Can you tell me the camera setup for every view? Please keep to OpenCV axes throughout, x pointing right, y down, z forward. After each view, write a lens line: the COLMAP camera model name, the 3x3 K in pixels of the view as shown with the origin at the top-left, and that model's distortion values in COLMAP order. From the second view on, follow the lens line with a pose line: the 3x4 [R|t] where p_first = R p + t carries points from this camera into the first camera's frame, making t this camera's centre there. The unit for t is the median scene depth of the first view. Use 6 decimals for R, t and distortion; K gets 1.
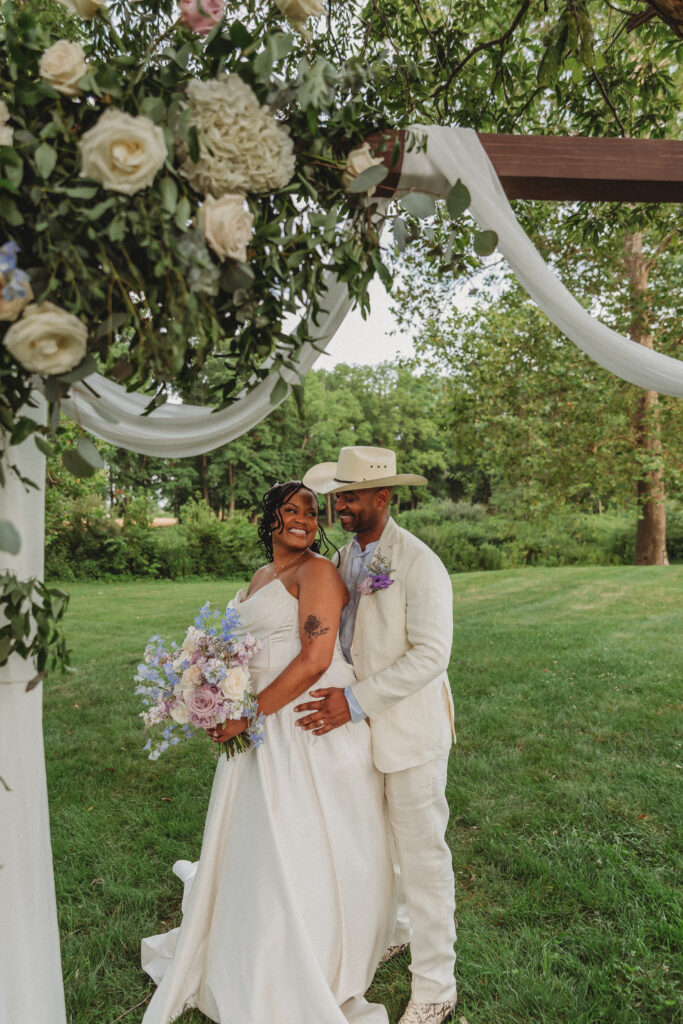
lens RADIAL K [[701.2, 0, 337.6], [0, 701.2, 506.2], [0, 0, 1]] dist [-0.001847, -0.001316]
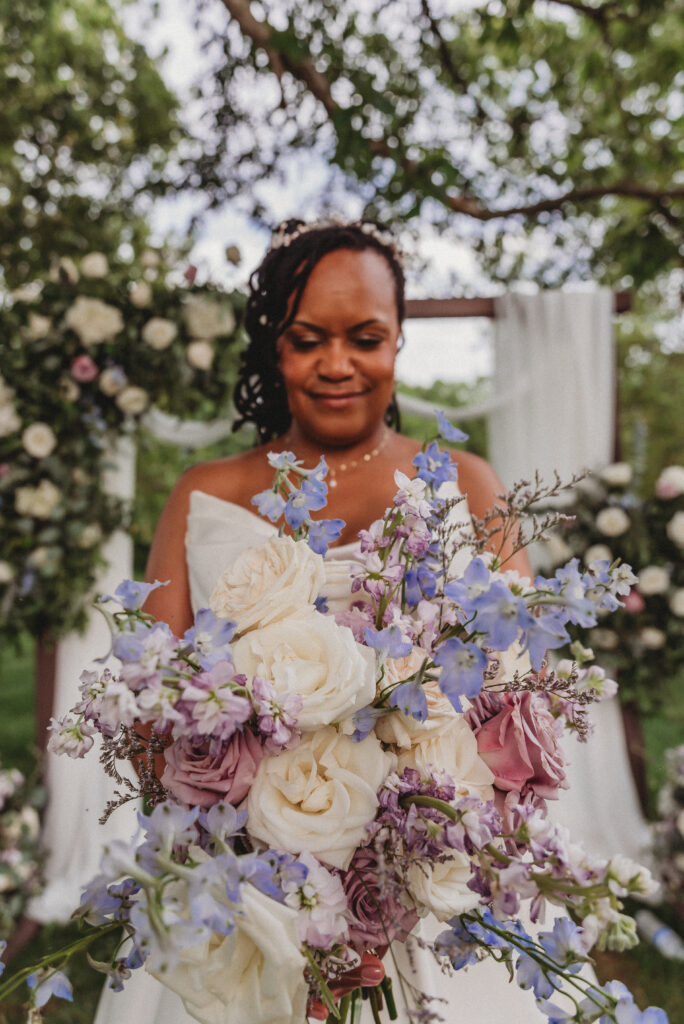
lens RADIAL K [[698.1, 0, 342.0], [0, 698.1, 512.0], [0, 0, 1]] dist [0.001184, -0.000707]
pose [[0.990955, 0.018075, -0.132974, 0.029468], [-0.018754, 0.999817, -0.003855, 0.007435], [0.132880, 0.006314, 0.991112, -0.060954]]
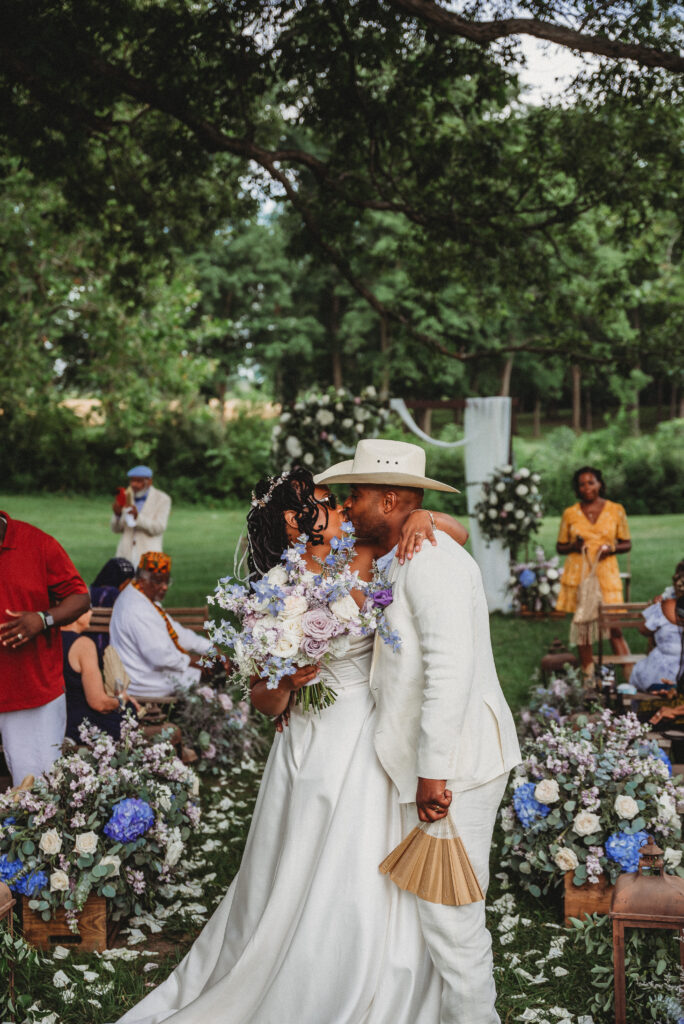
lens RADIAL K [[1657.2, 0, 342.0], [0, 1657.2, 512.0], [0, 0, 1]] dist [0.115724, 0.007790]
pose [[0.983590, 0.044002, -0.174968, 0.116242], [-0.029154, 0.995821, 0.086546, -0.042916], [0.178045, -0.080025, 0.980763, -0.685386]]
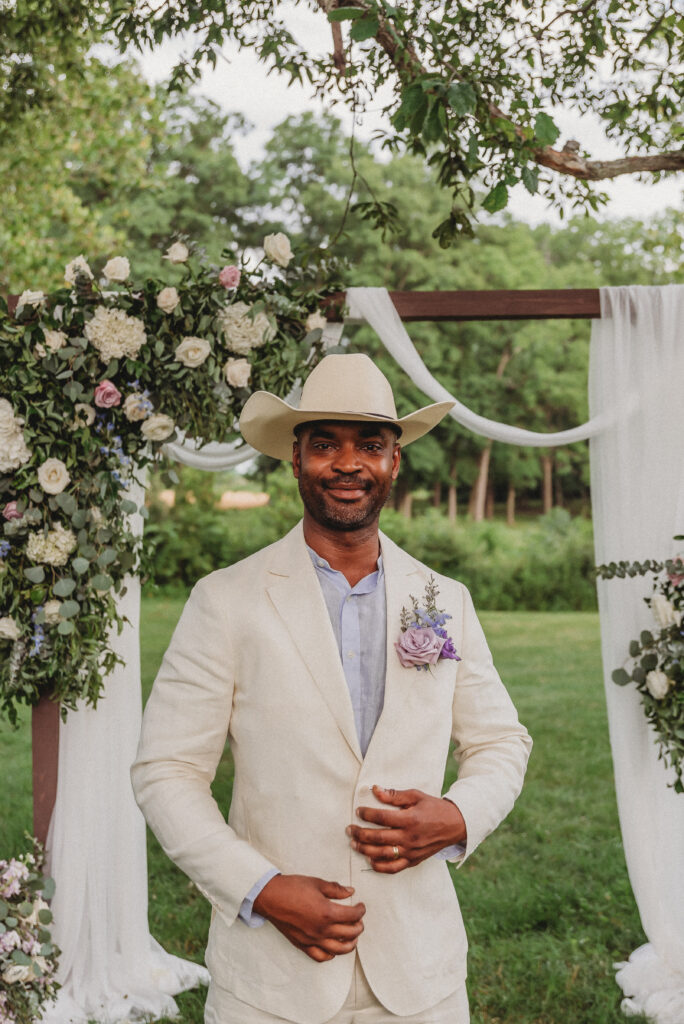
lens RADIAL K [[1360.4, 0, 349.2], [0, 1360.4, 481.8], [0, 0, 1]] dist [-0.009308, -0.036271]
pose [[0.985342, 0.036334, -0.166679, 0.037035], [-0.035860, 0.999340, 0.005855, -0.004124], [0.166782, 0.000208, 0.985994, -0.127776]]
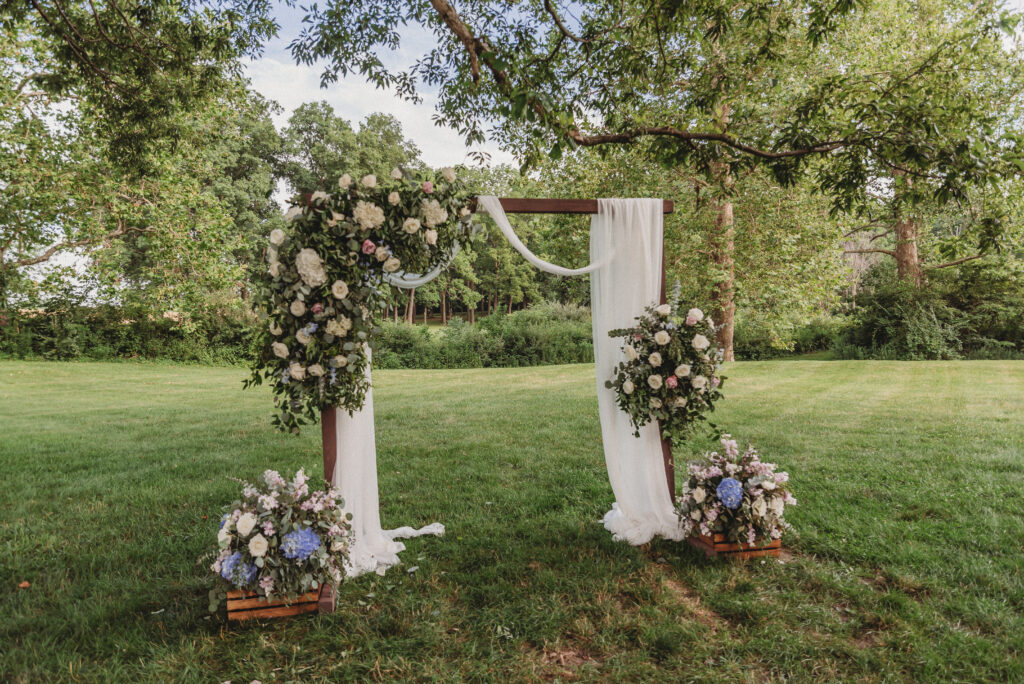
lens RADIAL K [[701.2, 0, 512.8], [0, 701.2, 345.1], [0, 0, 1]] dist [-0.001847, -0.001316]
pose [[0.995882, 0.023361, 0.087596, -0.001023], [-0.028290, 0.998060, 0.055460, 0.000207], [-0.086131, -0.057709, 0.994611, -0.136770]]
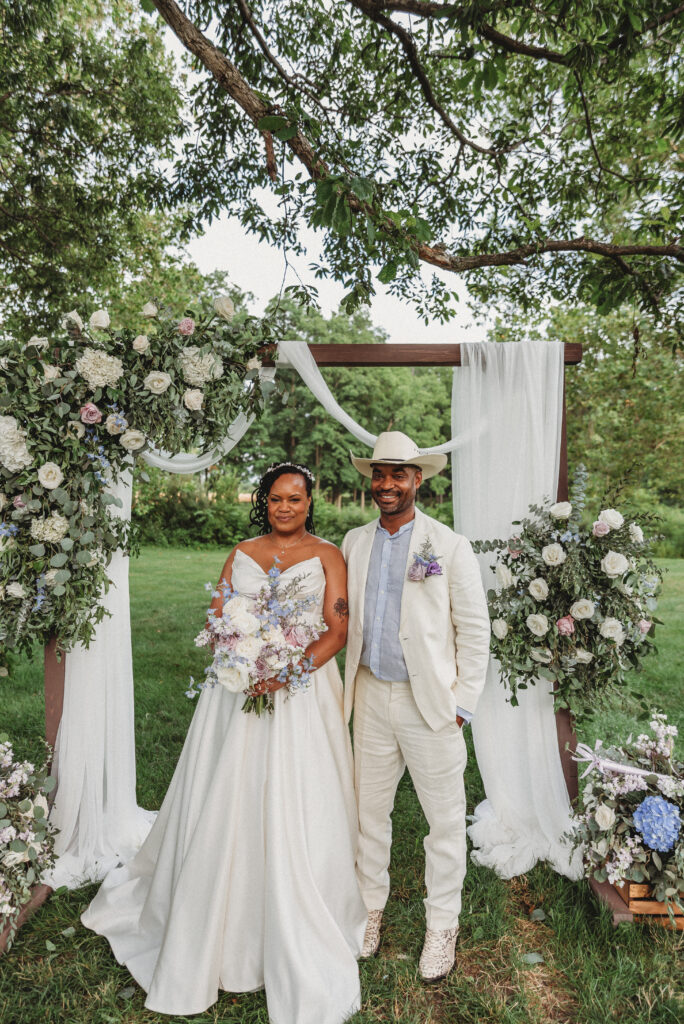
lens RADIAL K [[698.1, 0, 342.0], [0, 698.1, 512.0], [0, 0, 1]] dist [0.001184, -0.000707]
pose [[0.991702, 0.044947, -0.120448, 0.034034], [-0.040686, 0.998464, 0.037612, -0.002795], [0.121954, -0.032399, 0.992007, -0.074920]]
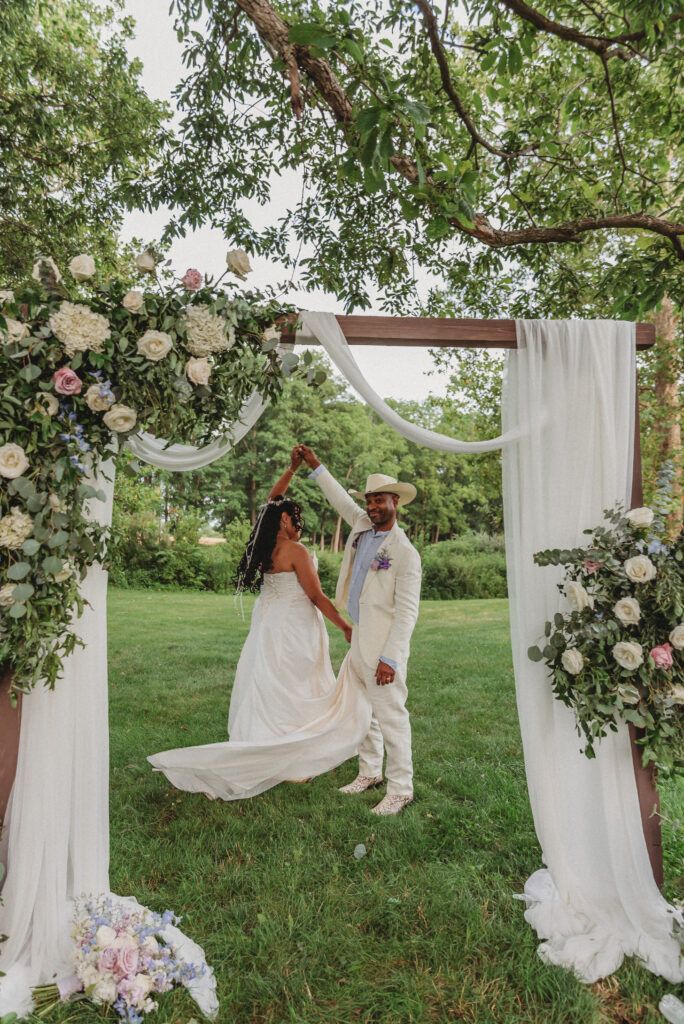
lens RADIAL K [[682.5, 0, 340.7], [0, 682.5, 514.3], [0, 0, 1]] dist [-0.001580, -0.001425]
pose [[0.996955, 0.046284, -0.062764, 0.019541], [-0.048106, 0.998454, -0.027838, 0.004673], [0.061379, 0.030773, 0.997640, -0.049745]]
